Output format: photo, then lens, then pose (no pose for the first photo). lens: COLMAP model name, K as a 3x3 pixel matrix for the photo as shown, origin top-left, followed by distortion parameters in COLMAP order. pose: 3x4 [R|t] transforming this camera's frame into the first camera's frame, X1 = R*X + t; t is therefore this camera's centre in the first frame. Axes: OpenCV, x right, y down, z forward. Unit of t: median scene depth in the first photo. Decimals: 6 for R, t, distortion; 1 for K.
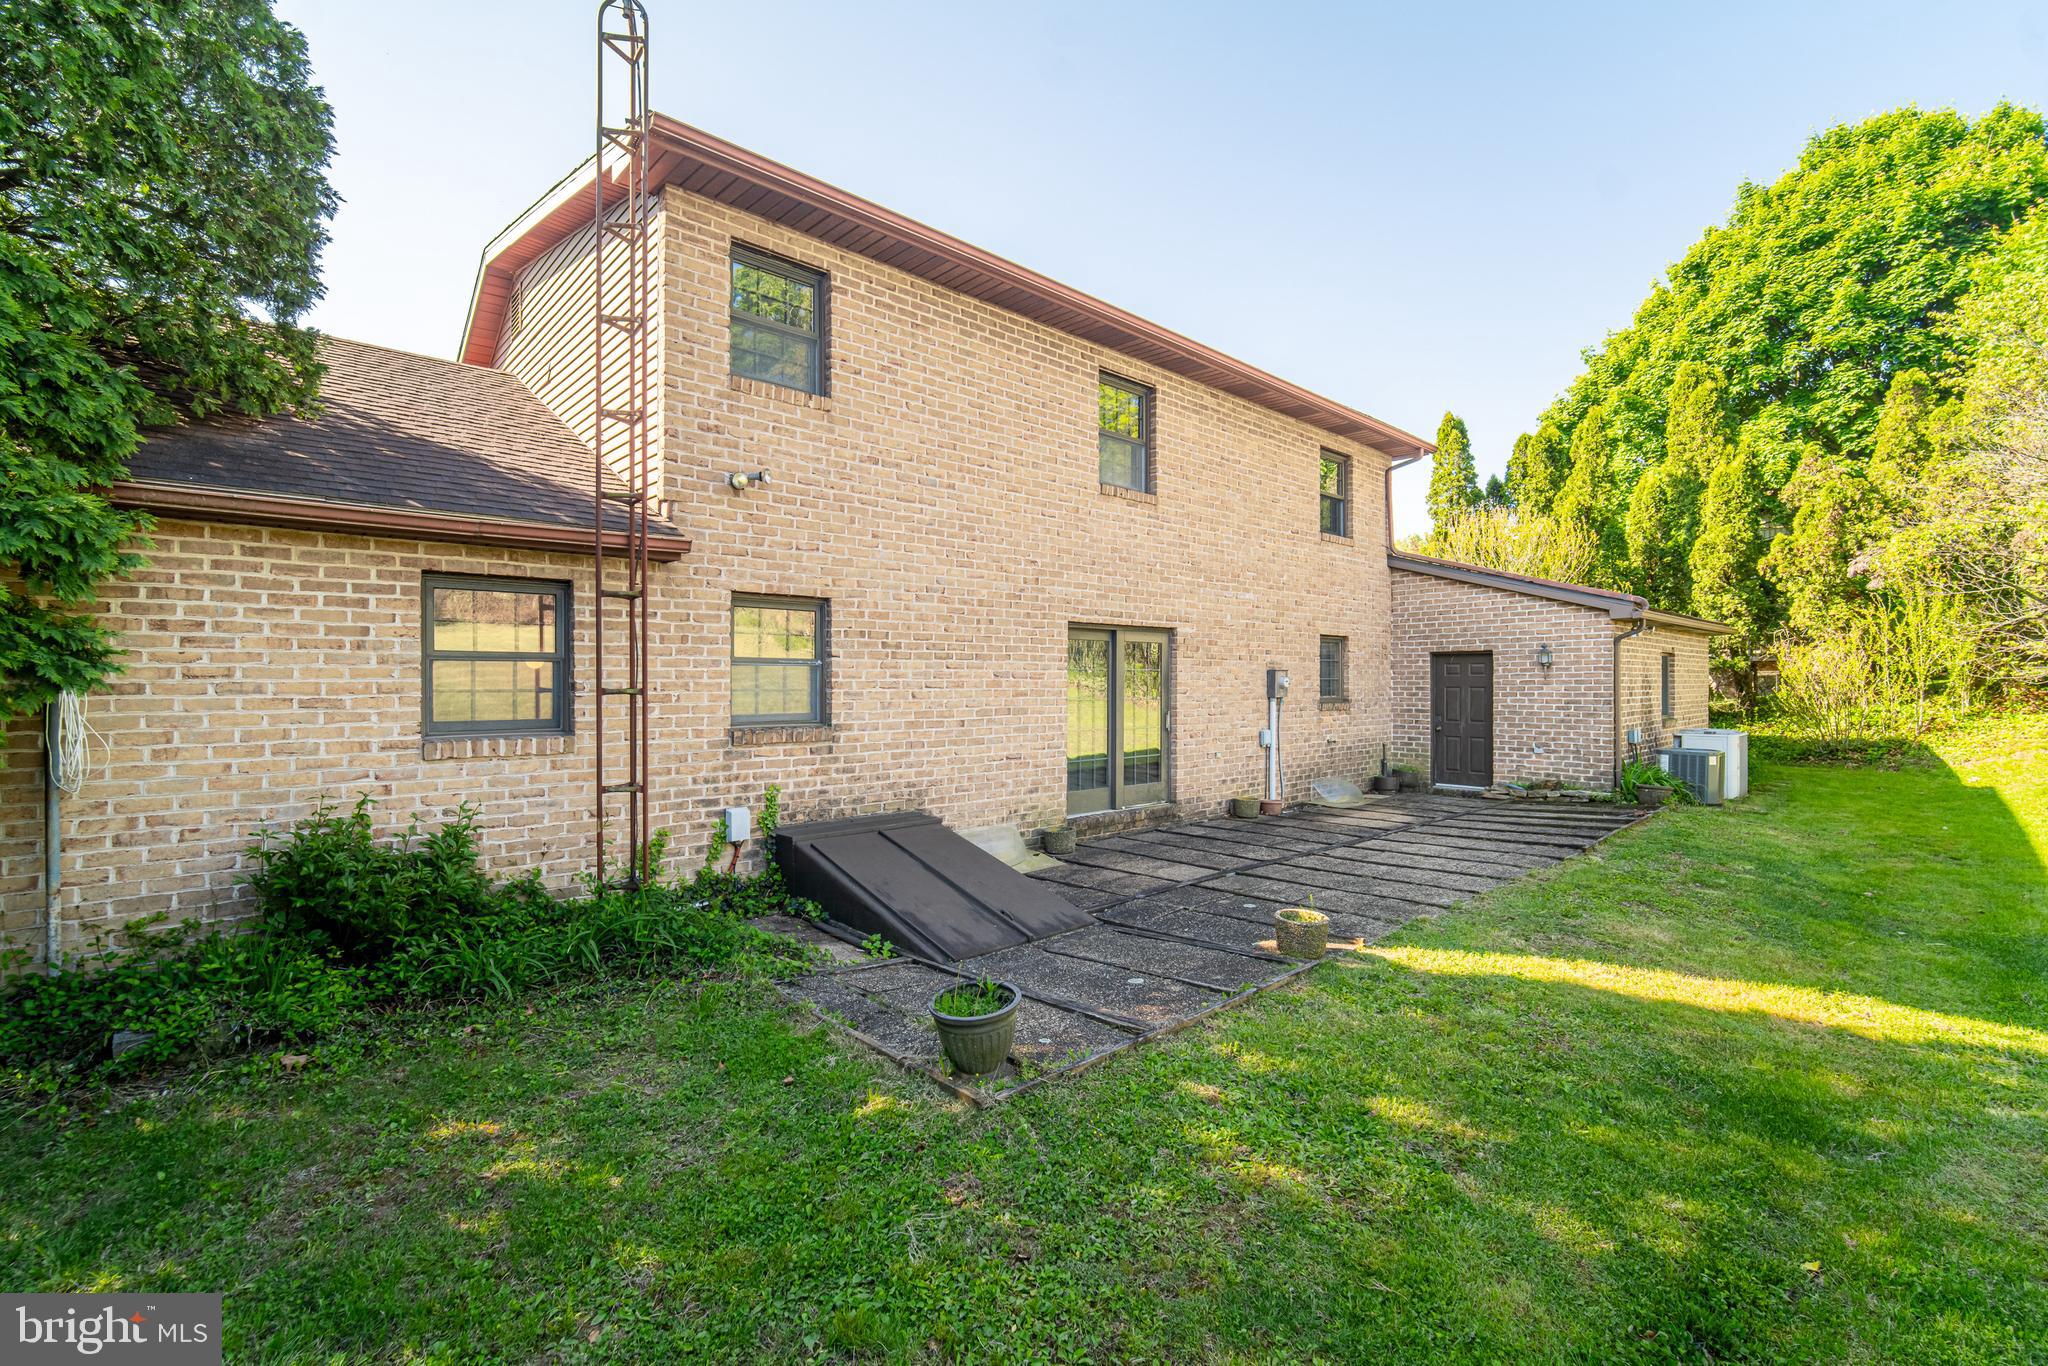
lens RADIAL K [[916.4, 0, 1049.7], [0, 916.4, 684.5], [0, 0, 1]] dist [-0.015165, 0.000488]
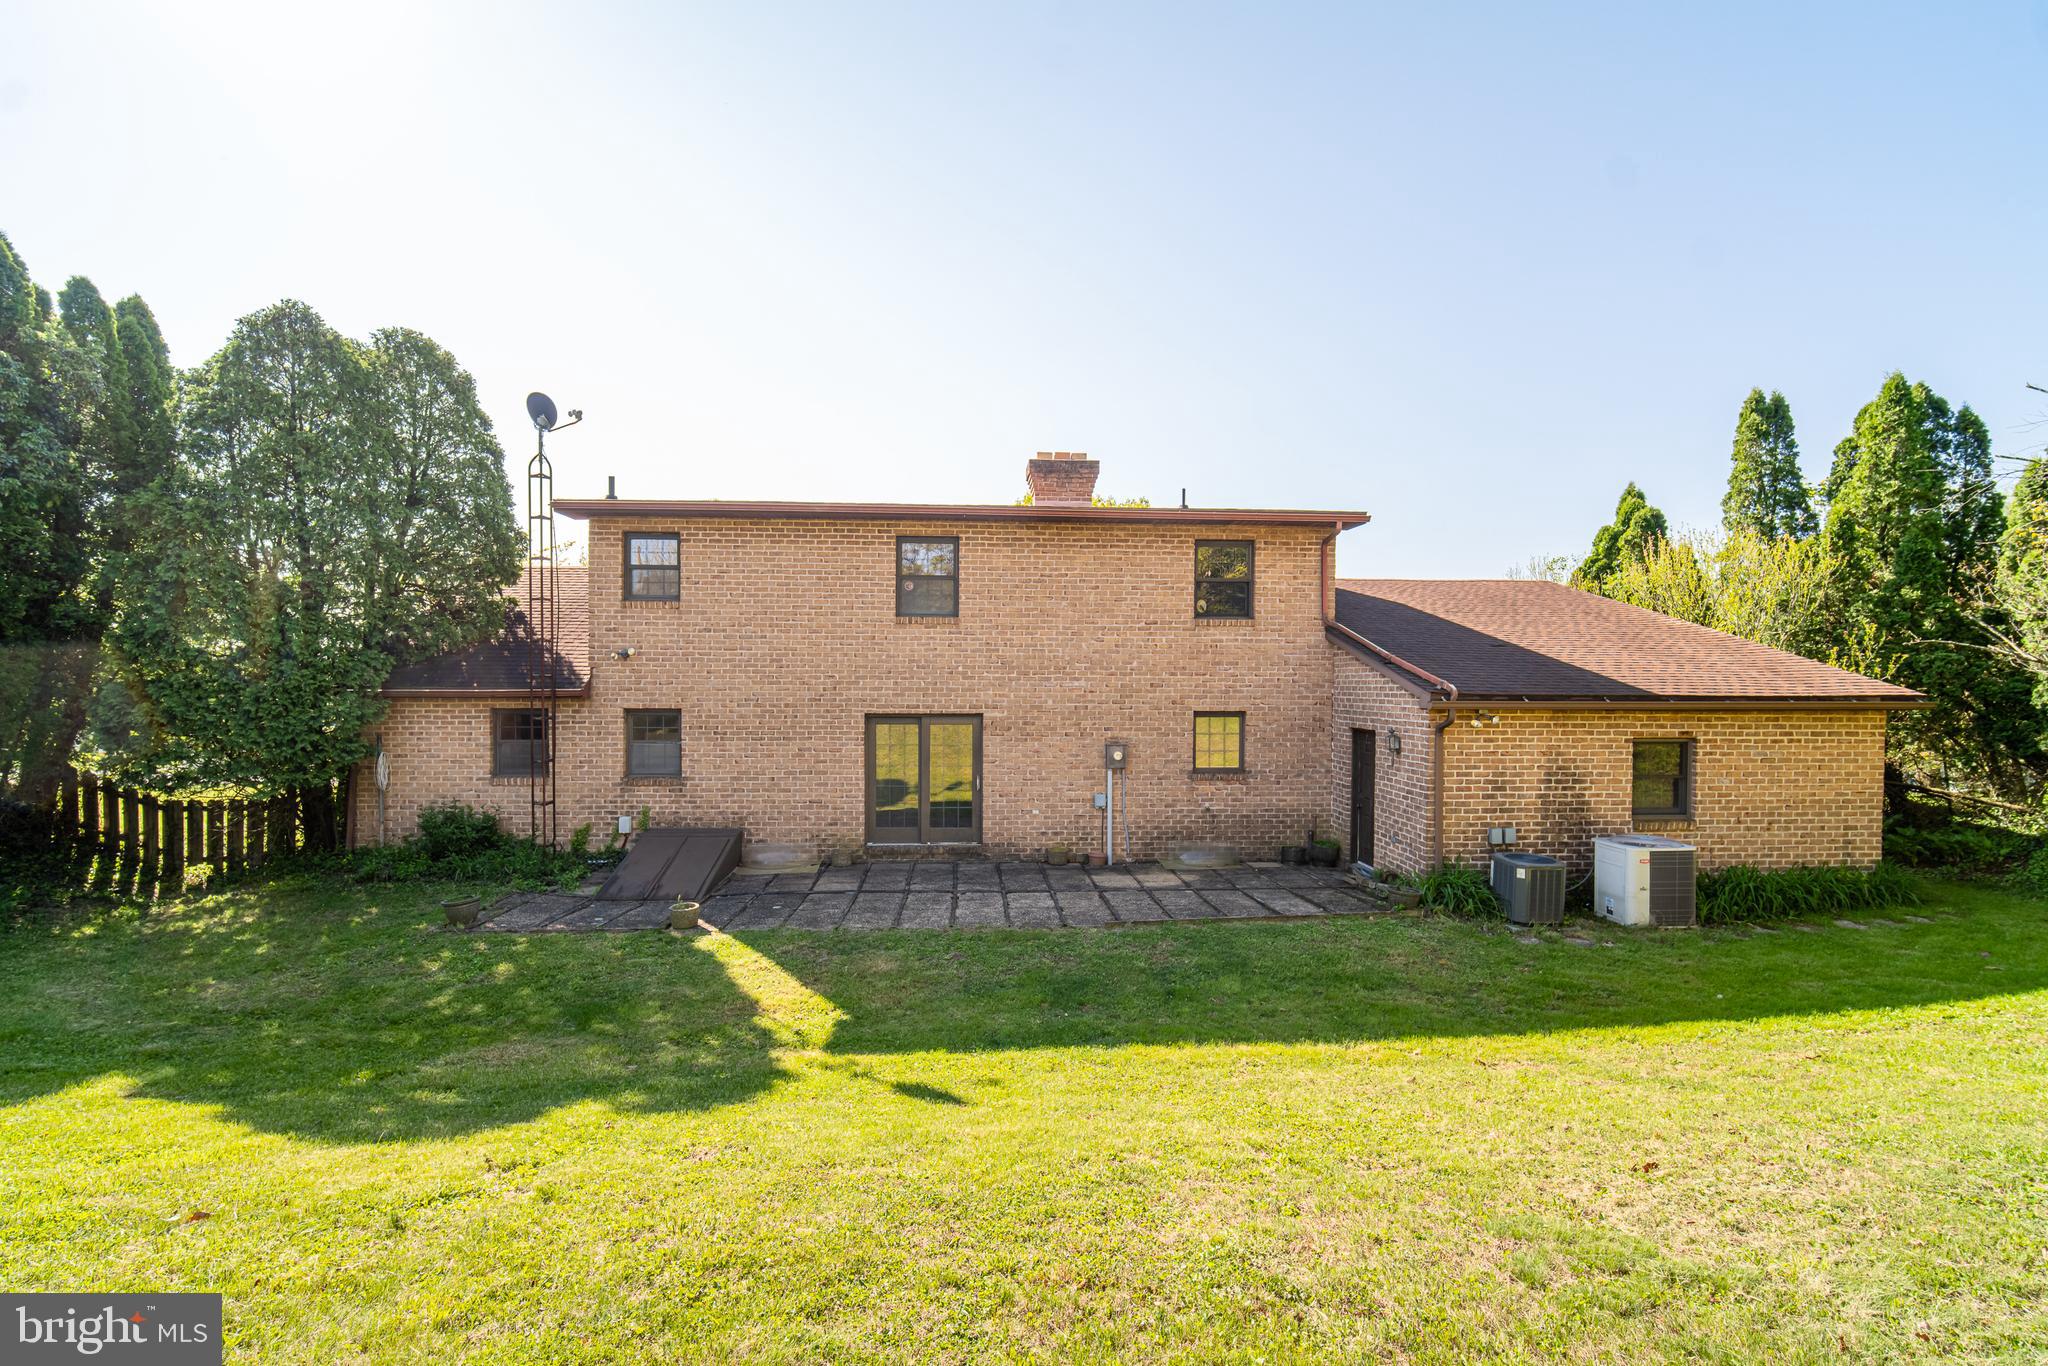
lens RADIAL K [[914.8, 0, 969.3], [0, 914.8, 693.5], [0, 0, 1]] dist [-0.003611, 0.002122]
pose [[0.759854, 0.013063, -0.649963, 1.302123], [-0.007690, 0.999909, 0.011106, -0.138778], [0.650049, -0.003440, 0.759885, -0.027343]]
